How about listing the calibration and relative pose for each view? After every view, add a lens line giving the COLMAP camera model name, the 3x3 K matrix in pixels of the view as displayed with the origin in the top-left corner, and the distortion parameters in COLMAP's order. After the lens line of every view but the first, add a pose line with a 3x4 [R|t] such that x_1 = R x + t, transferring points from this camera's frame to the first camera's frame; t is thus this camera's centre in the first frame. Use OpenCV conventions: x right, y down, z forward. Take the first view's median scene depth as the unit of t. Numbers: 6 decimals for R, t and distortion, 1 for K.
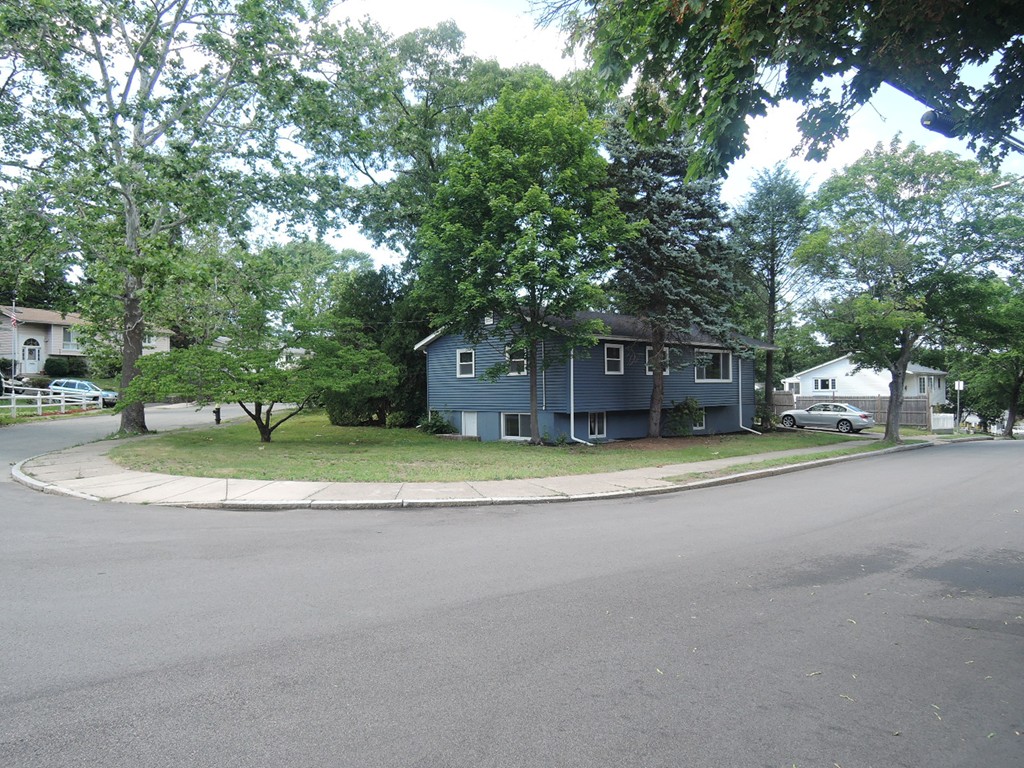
lens RADIAL K [[727.3, 0, 512.0], [0, 727.3, 384.0], [0, 0, 1]] dist [-0.019962, 0.006930]
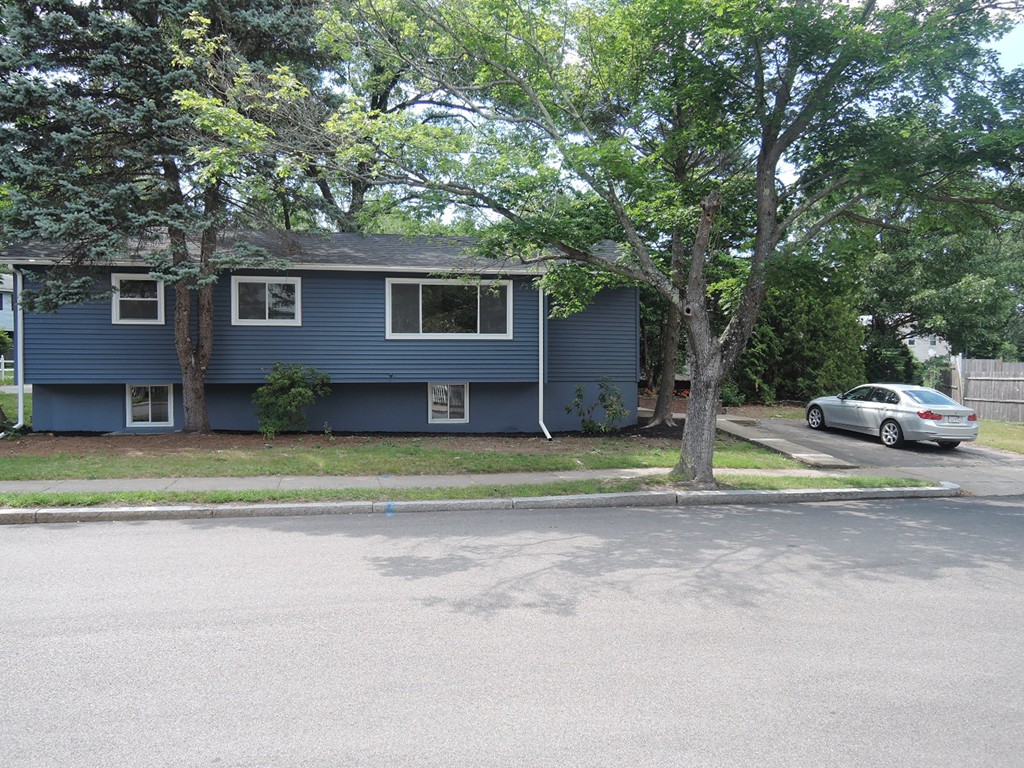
lens RADIAL K [[727.3, 0, 512.0], [0, 727.3, 384.0], [0, 0, 1]] dist [-0.019962, 0.006930]
pose [[0.825684, 0.022652, -0.563678, 0.602961], [-0.004473, 0.999425, 0.033612, 0.012770], [0.564115, -0.025232, 0.825311, 0.548211]]
